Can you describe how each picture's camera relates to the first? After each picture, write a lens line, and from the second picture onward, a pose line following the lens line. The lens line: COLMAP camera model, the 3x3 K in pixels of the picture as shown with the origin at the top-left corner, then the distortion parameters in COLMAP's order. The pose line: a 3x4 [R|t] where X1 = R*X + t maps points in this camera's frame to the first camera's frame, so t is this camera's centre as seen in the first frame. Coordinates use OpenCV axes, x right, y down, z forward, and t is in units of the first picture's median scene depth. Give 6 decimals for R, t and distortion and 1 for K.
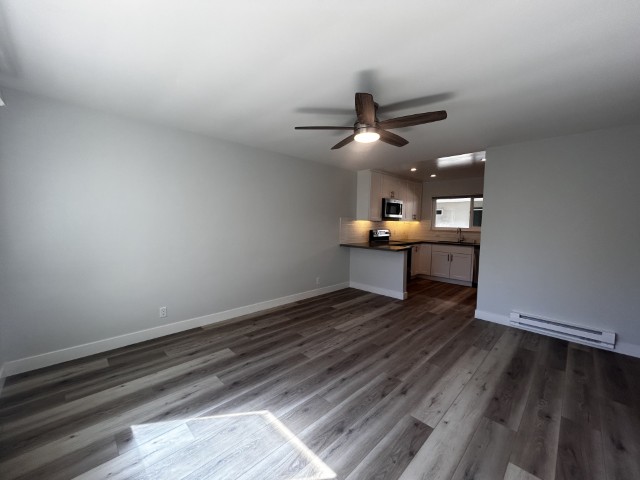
lens RADIAL K [[259.3, 0, 319.3], [0, 259.3, 238.2], [0, 0, 1]] dist [-0.000503, 0.000610]
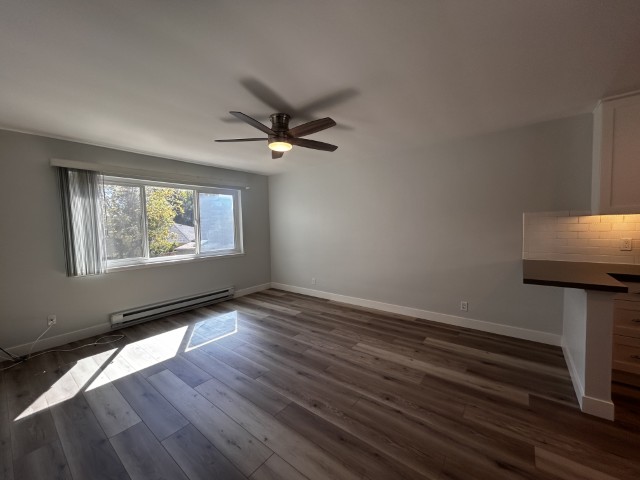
lens RADIAL K [[259.3, 0, 319.3], [0, 259.3, 238.2], [0, 0, 1]] dist [-0.000503, 0.000610]
pose [[0.124656, 0.037402, -0.991495, 1.063066], [-0.040428, 0.998651, 0.032589, -0.044023], [0.991376, 0.036022, 0.126000, 0.863465]]
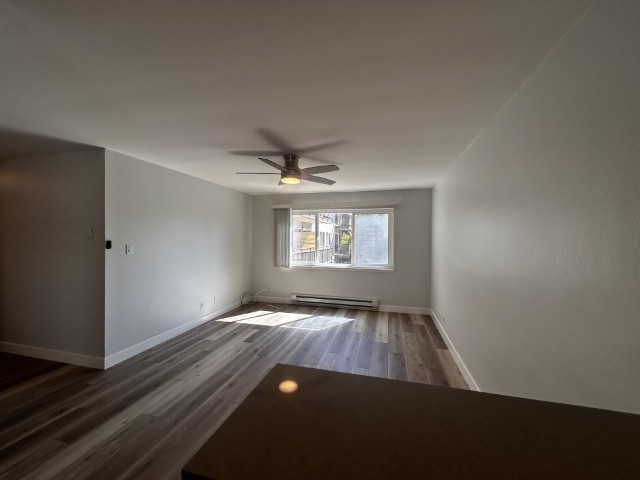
lens RADIAL K [[259.3, 0, 319.3], [0, 259.3, 238.2], [0, 0, 1]] dist [-0.000503, 0.000610]
pose [[-0.863969, -0.022422, -0.503046, 0.590076], [-0.053553, 0.997434, 0.047518, -0.139779], [0.500689, 0.067994, -0.862953, 1.846517]]
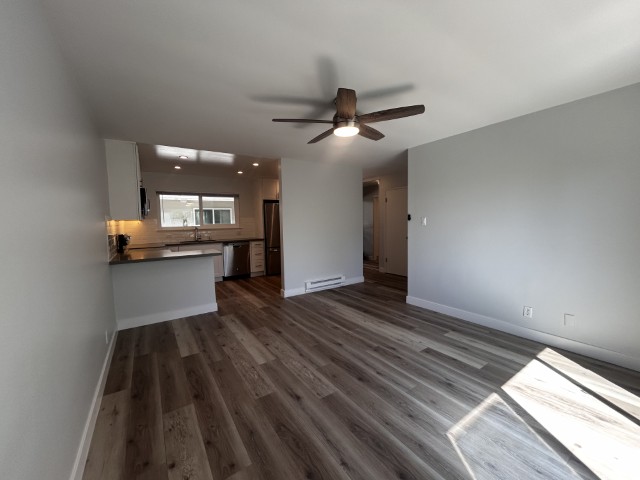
lens RADIAL K [[259.3, 0, 319.3], [0, 259.3, 238.2], [0, 0, 1]] dist [-0.000503, 0.000610]
pose [[0.187672, -0.086242, 0.978438, -0.696959], [0.085995, 0.993756, 0.071098, -0.052684], [-0.978460, 0.070798, 0.193917, 0.780740]]
